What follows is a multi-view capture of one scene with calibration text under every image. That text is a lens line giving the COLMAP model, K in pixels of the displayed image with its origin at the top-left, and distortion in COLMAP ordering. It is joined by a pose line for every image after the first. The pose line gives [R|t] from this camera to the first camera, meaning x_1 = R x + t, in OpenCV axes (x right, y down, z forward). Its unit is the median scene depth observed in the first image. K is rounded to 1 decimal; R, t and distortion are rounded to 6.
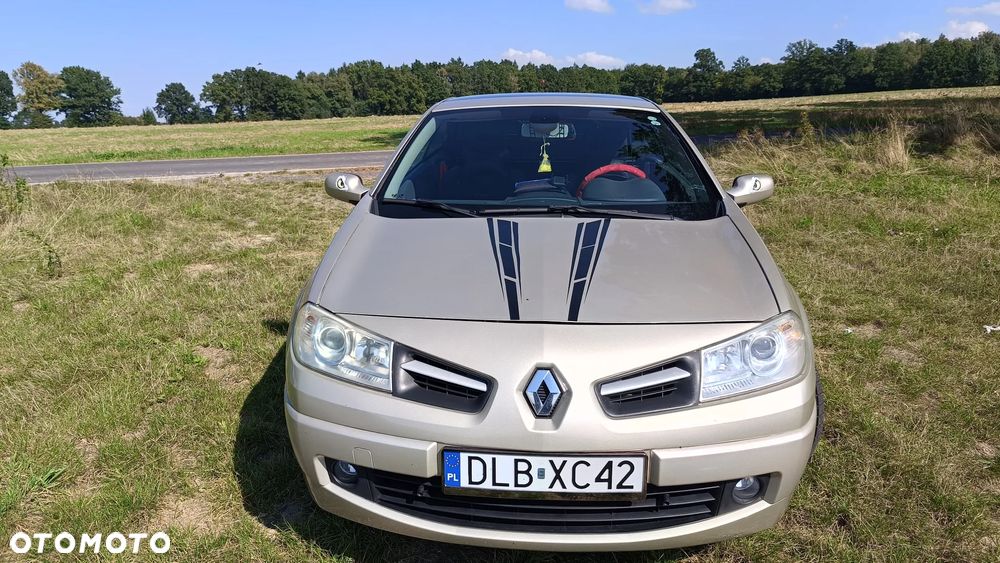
lens RADIAL K [[693.8, 0, 498.5], [0, 693.8, 257.3], [0, 0, 1]] dist [0.042340, -0.046205]
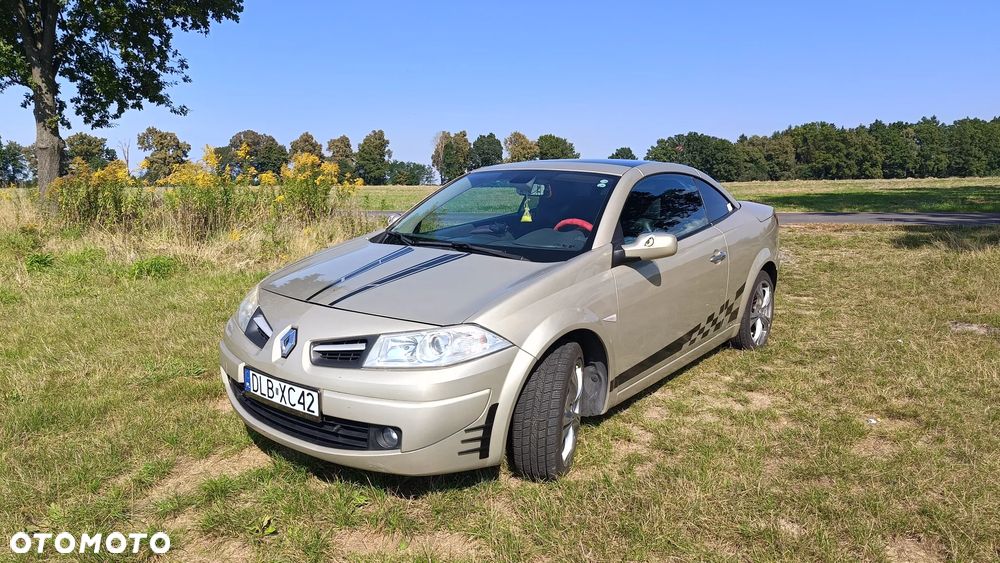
lens RADIAL K [[697.5, 0, 493.3], [0, 697.5, 253.0], [0, 0, 1]] dist [0.040685, -0.052604]
pose [[0.812799, 0.082333, -0.576696, 0.275581], [-0.136179, 0.989387, -0.050679, 0.001325], [0.566404, 0.119725, 0.815385, -0.015980]]
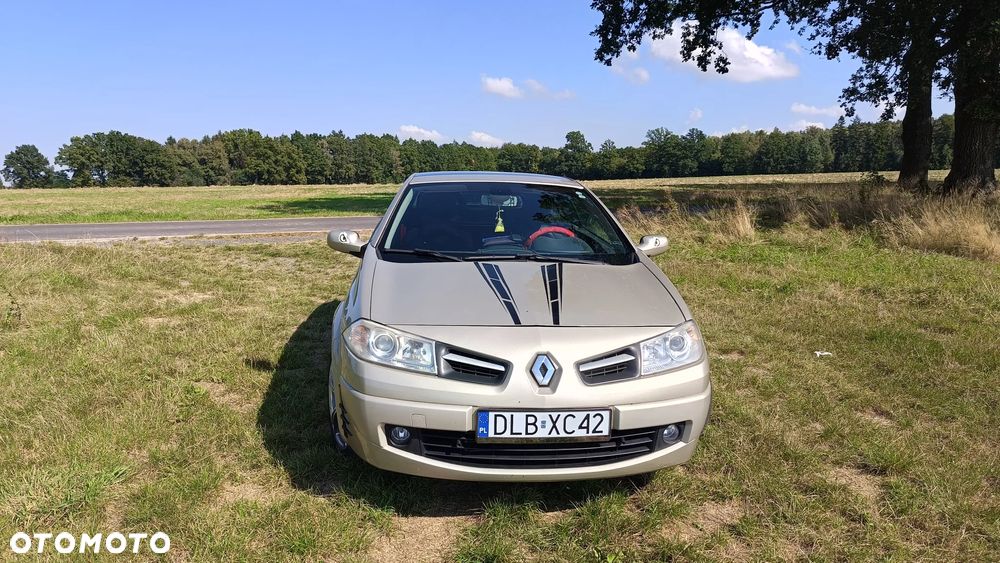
lens RADIAL K [[690.8, 0, 501.1], [0, 690.8, 267.1], [0, 0, 1]] dist [0.028100, -0.001707]
pose [[0.984296, 0.004483, 0.176468, -0.058026], [0.011247, 0.996054, -0.088038, 0.020816], [-0.176167, 0.088640, 0.980361, -0.093049]]
